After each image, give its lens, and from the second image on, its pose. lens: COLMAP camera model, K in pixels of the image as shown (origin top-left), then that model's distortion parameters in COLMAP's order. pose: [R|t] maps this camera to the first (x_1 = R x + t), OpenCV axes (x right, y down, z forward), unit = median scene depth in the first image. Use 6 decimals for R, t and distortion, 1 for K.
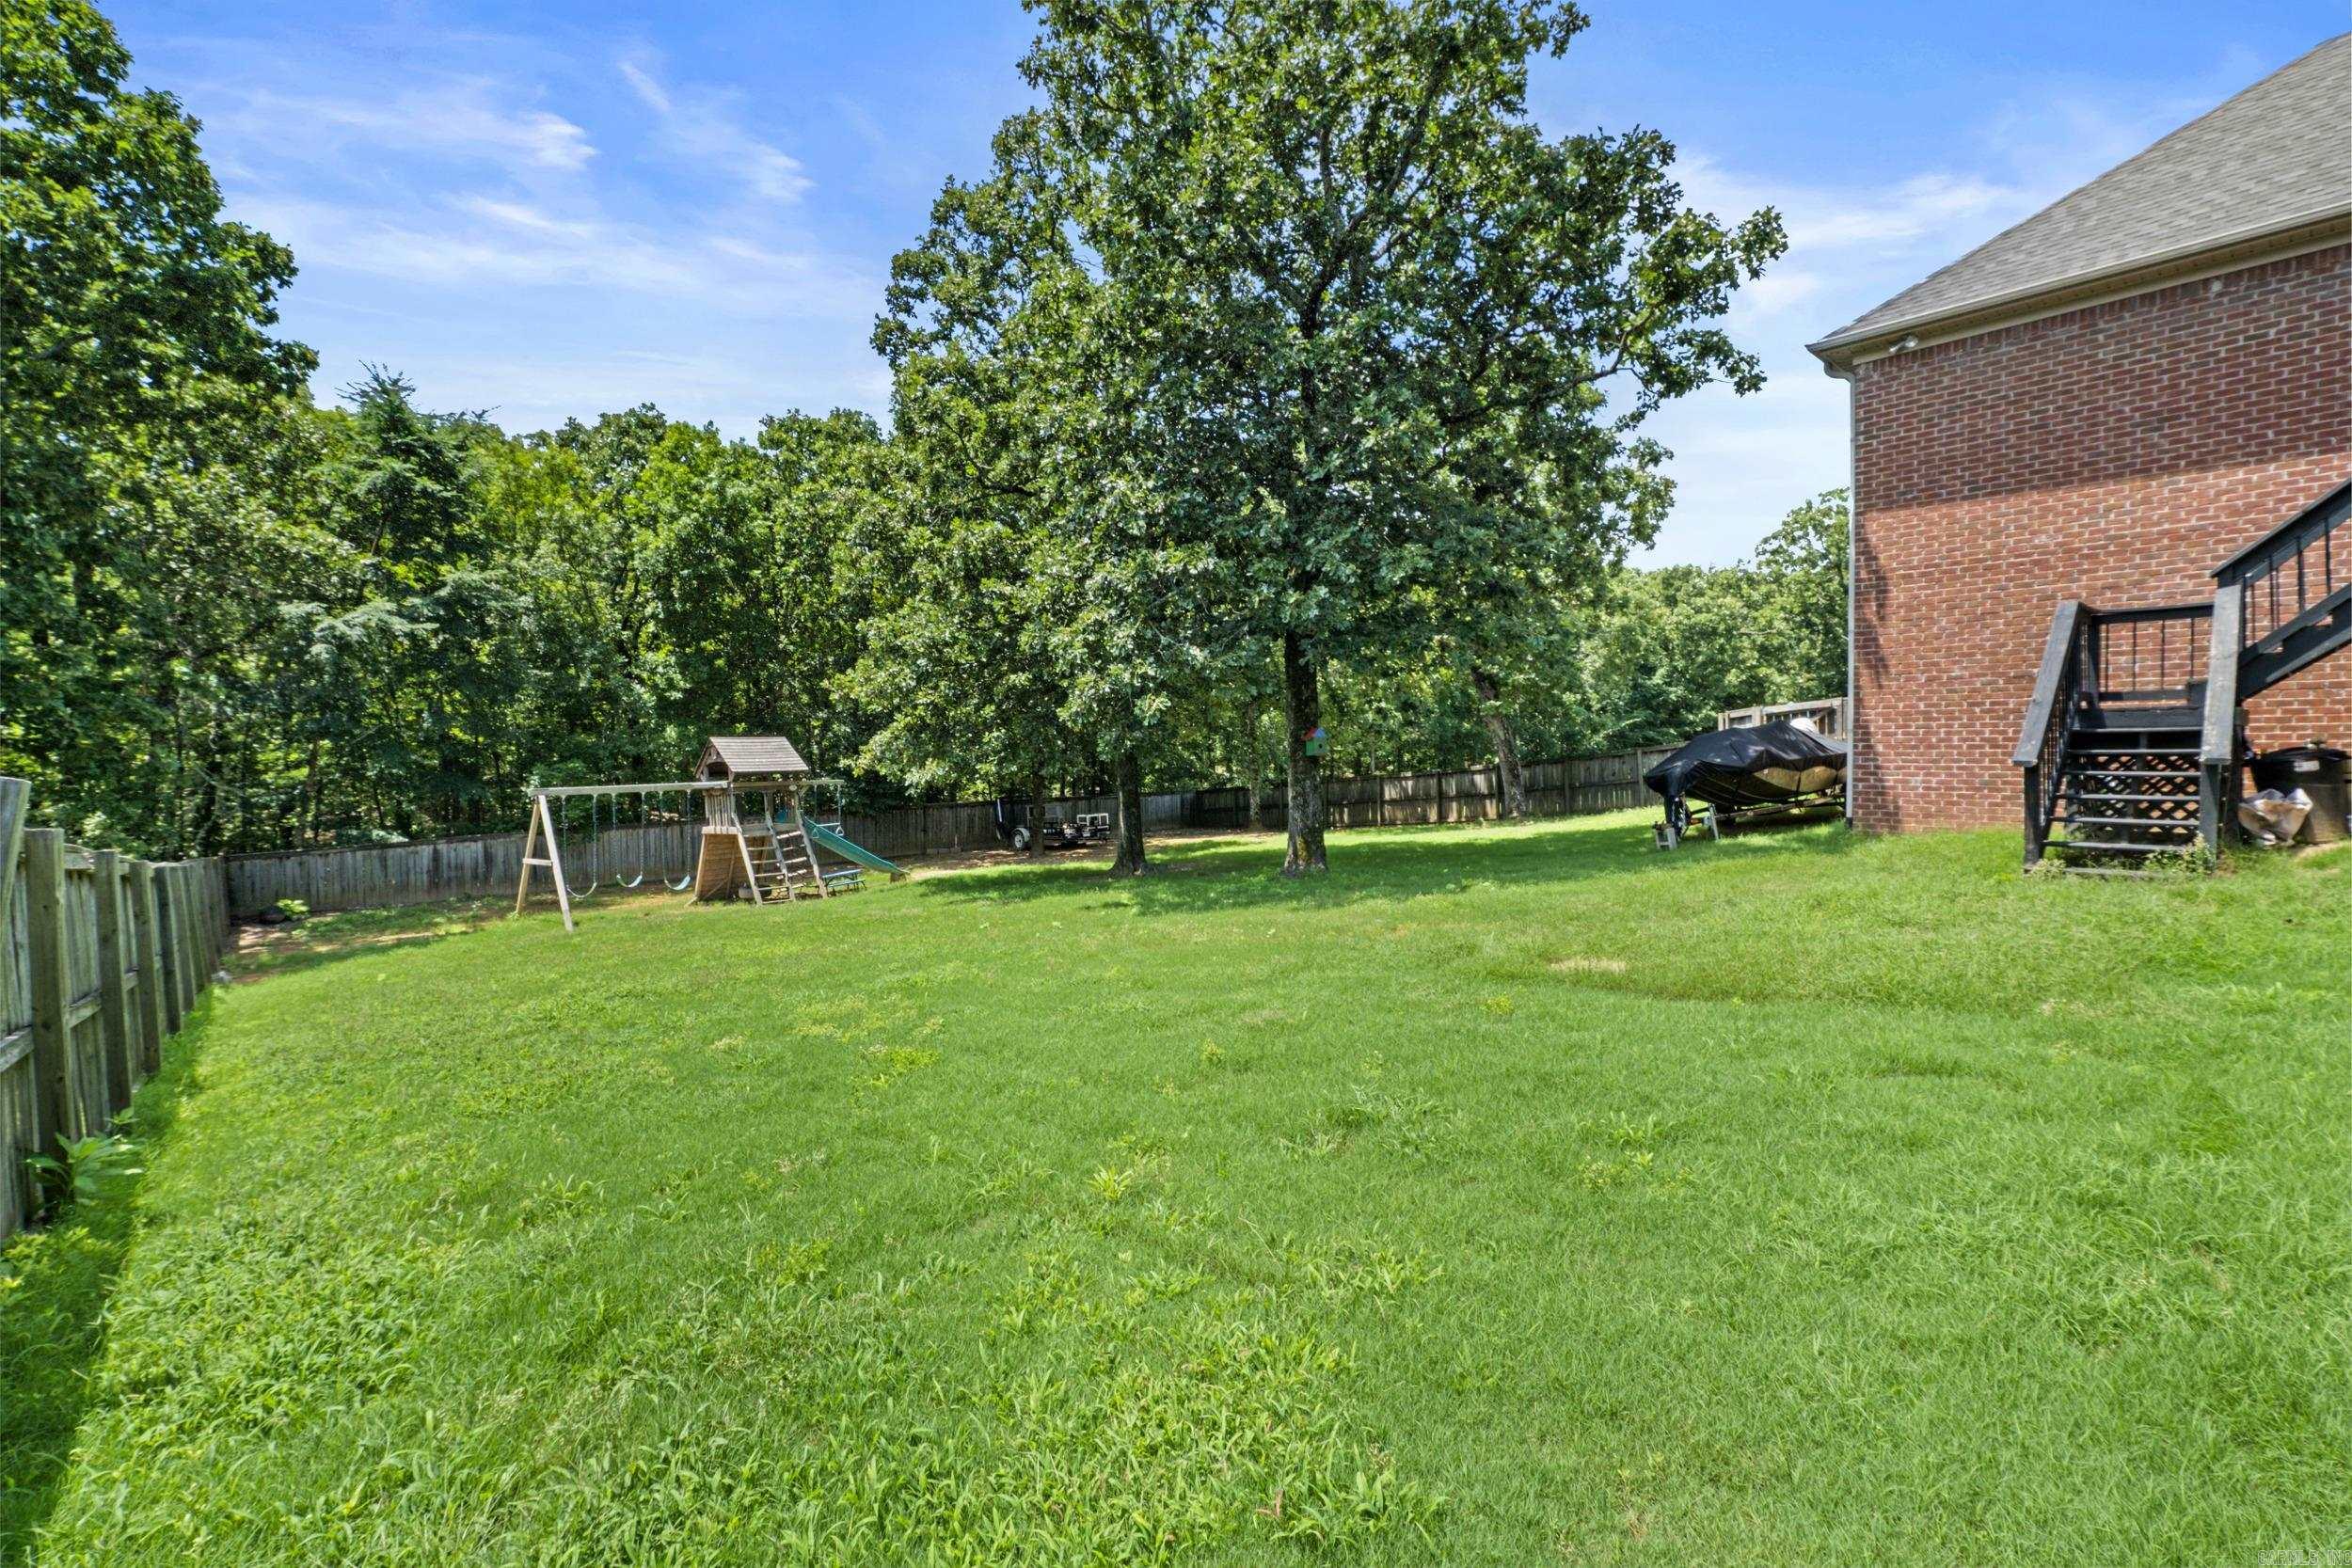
lens RADIAL K [[1016.7, 0, 1152.7], [0, 1016.7, 779.0], [0, 0, 1]] dist [-0.013568, 0.003150]
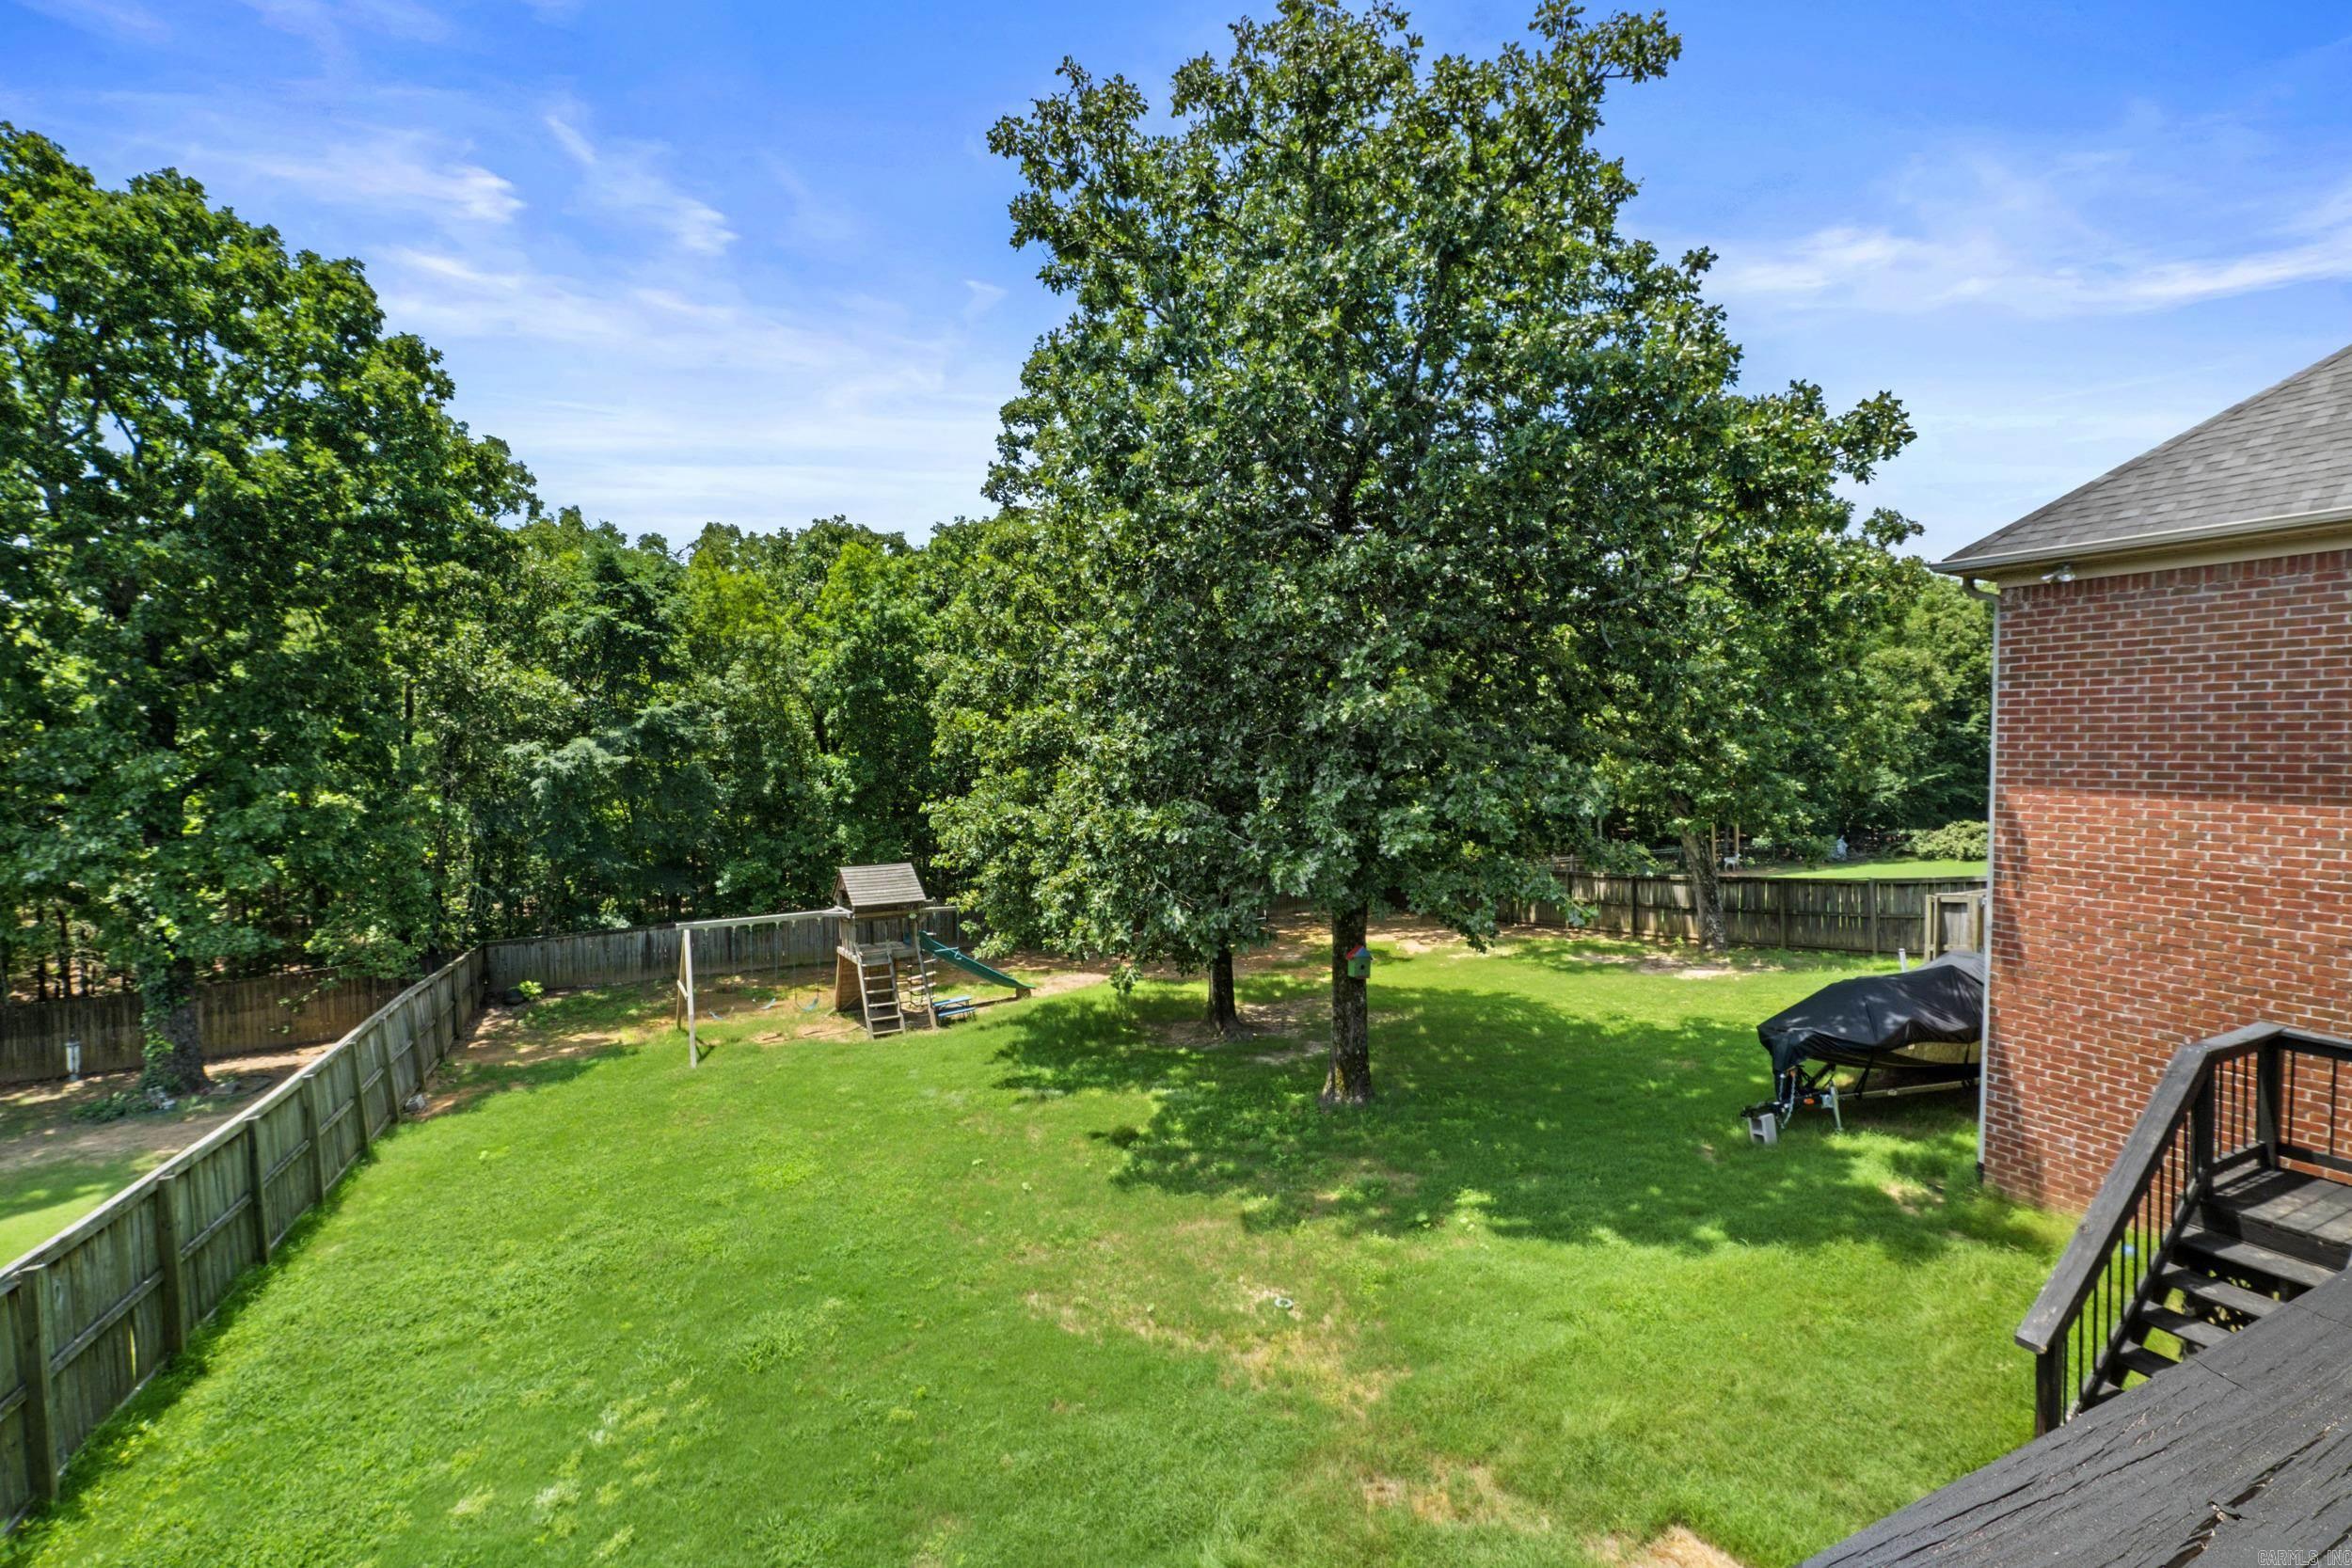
lens RADIAL K [[1016.7, 0, 1152.7], [0, 1016.7, 779.0], [0, 0, 1]] dist [-0.013568, 0.003150]
pose [[0.967777, 0.016131, -0.251293, 0.149897], [-0.014646, 0.999862, 0.007777, -0.149017], [0.251384, -0.003846, 0.967880, 0.048050]]
